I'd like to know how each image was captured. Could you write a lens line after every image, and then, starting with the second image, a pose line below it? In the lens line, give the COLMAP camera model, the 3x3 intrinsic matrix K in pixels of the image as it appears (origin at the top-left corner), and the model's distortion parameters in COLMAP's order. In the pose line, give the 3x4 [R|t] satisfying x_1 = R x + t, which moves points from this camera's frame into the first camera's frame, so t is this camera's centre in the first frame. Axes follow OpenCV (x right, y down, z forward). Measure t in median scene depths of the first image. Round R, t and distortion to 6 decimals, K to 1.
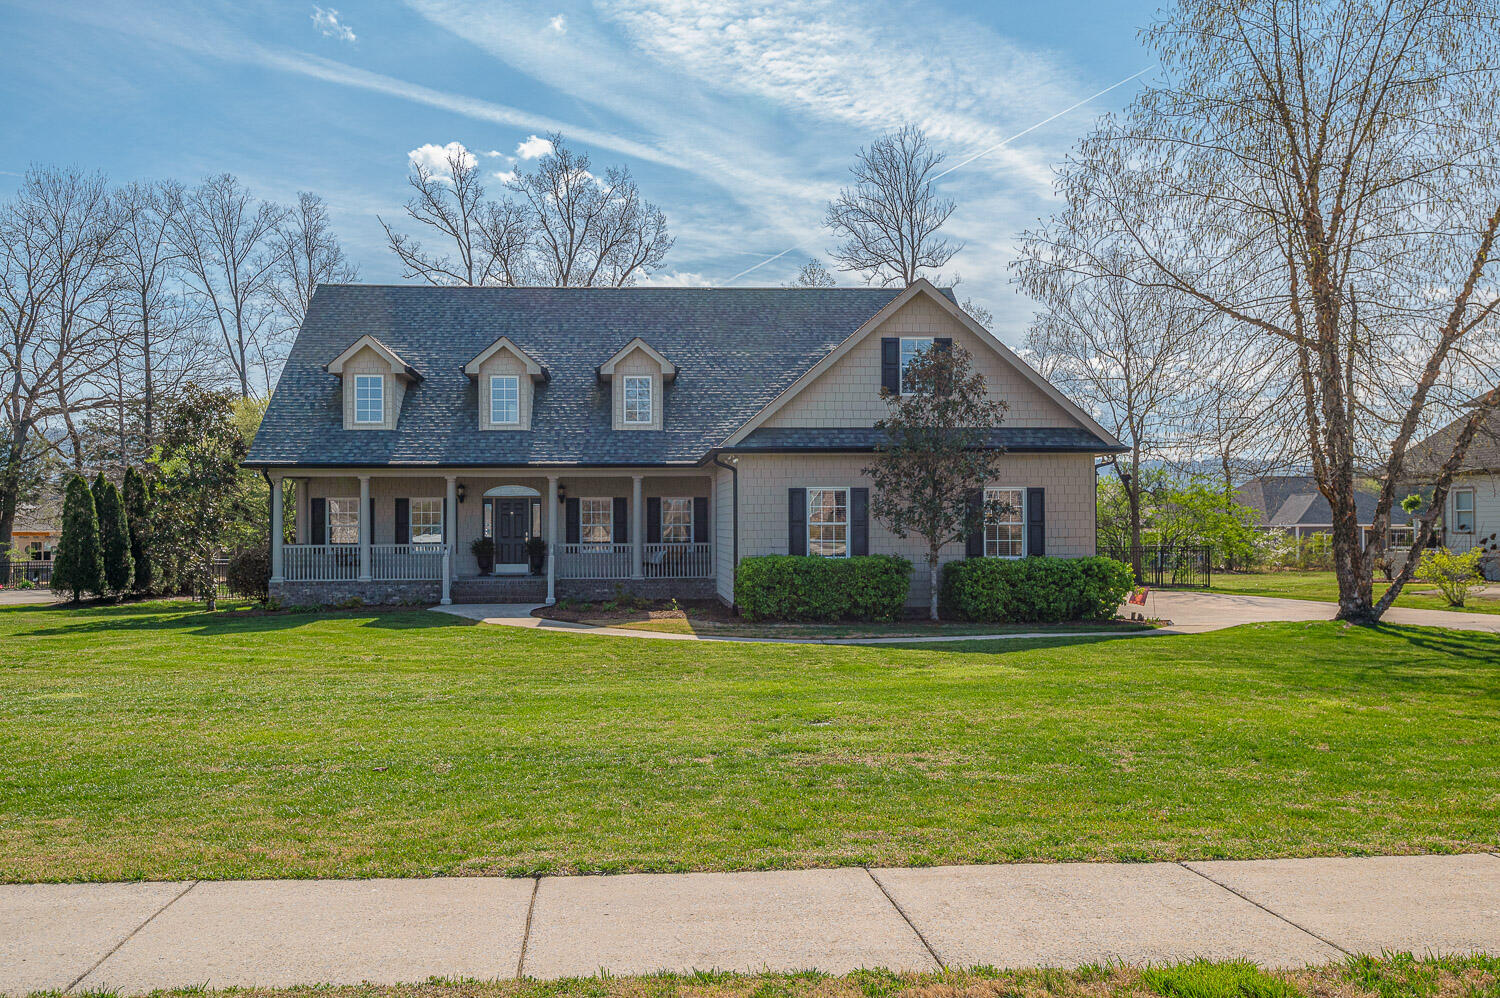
lens RADIAL K [[1283.7, 0, 750.0], [0, 1283.7, 499.0], [0, 0, 1]] dist [-0.001203, -0.000065]
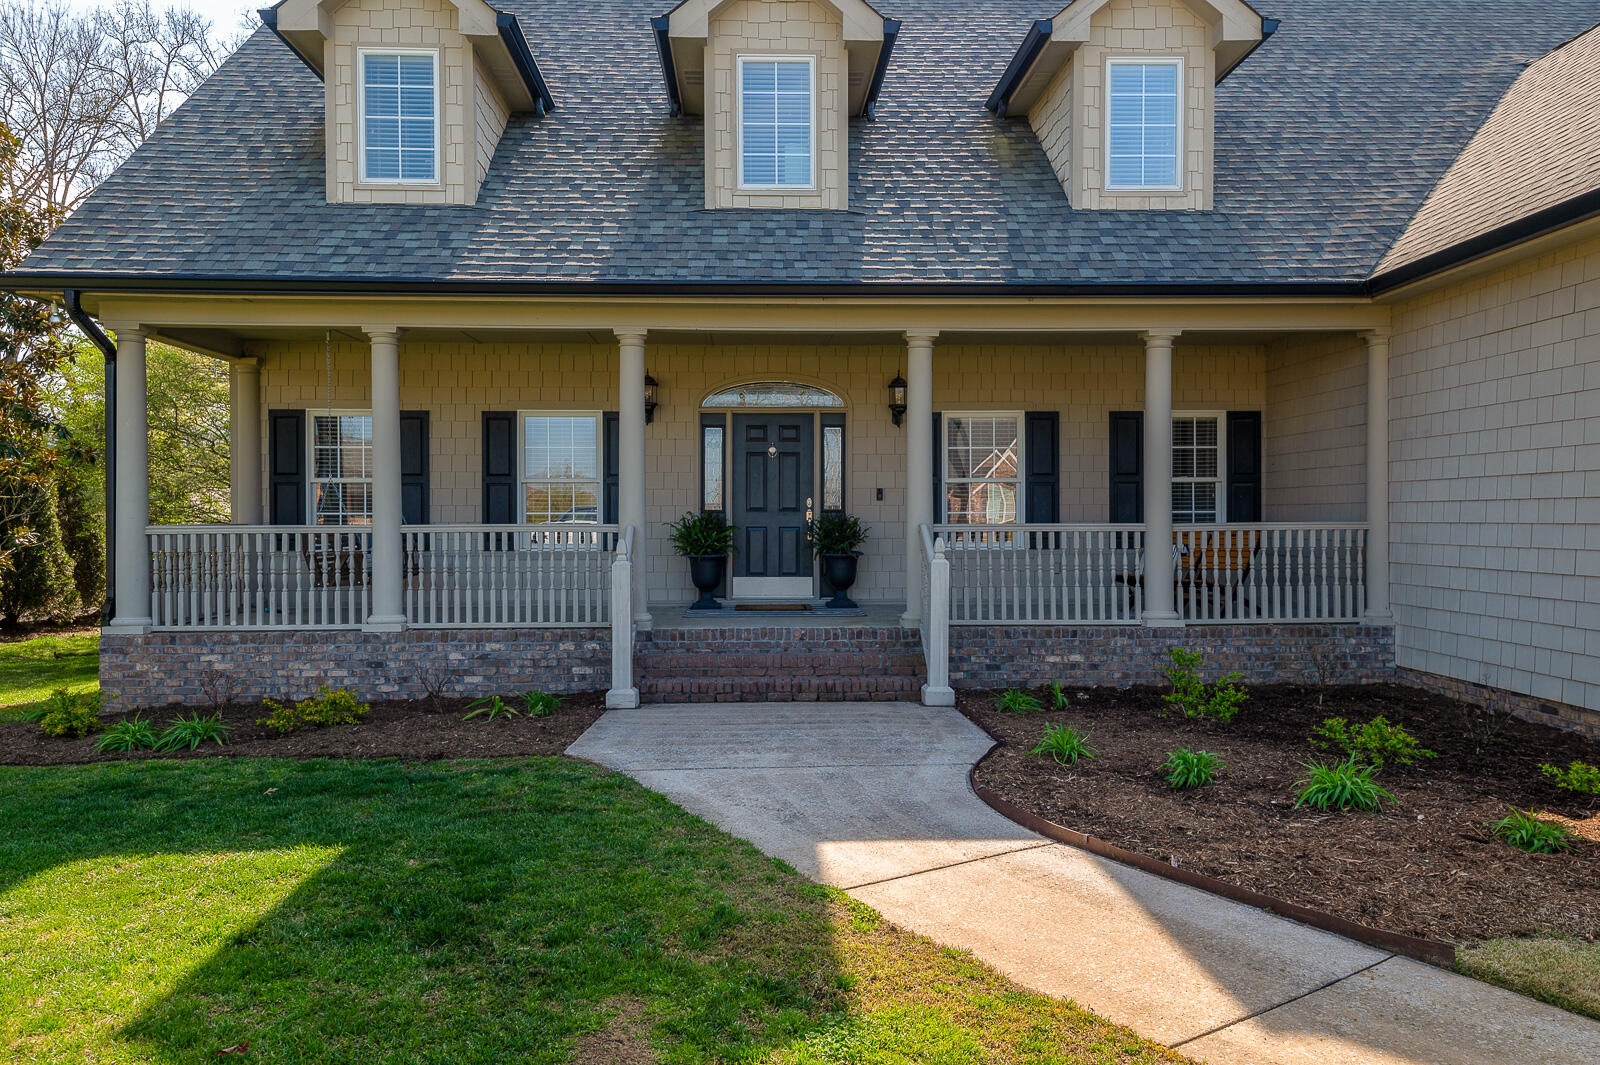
lens RADIAL K [[1079.8, 0, 800.0], [0, 1079.8, 532.5], [0, 0, 1]] dist [0.006972, 0.001807]
pose [[0.999648, 0.002091, -0.026434, -0.176002], [-0.001367, 0.999624, 0.027372, 0.028805], [0.026482, -0.027326, 0.999276, 0.694195]]
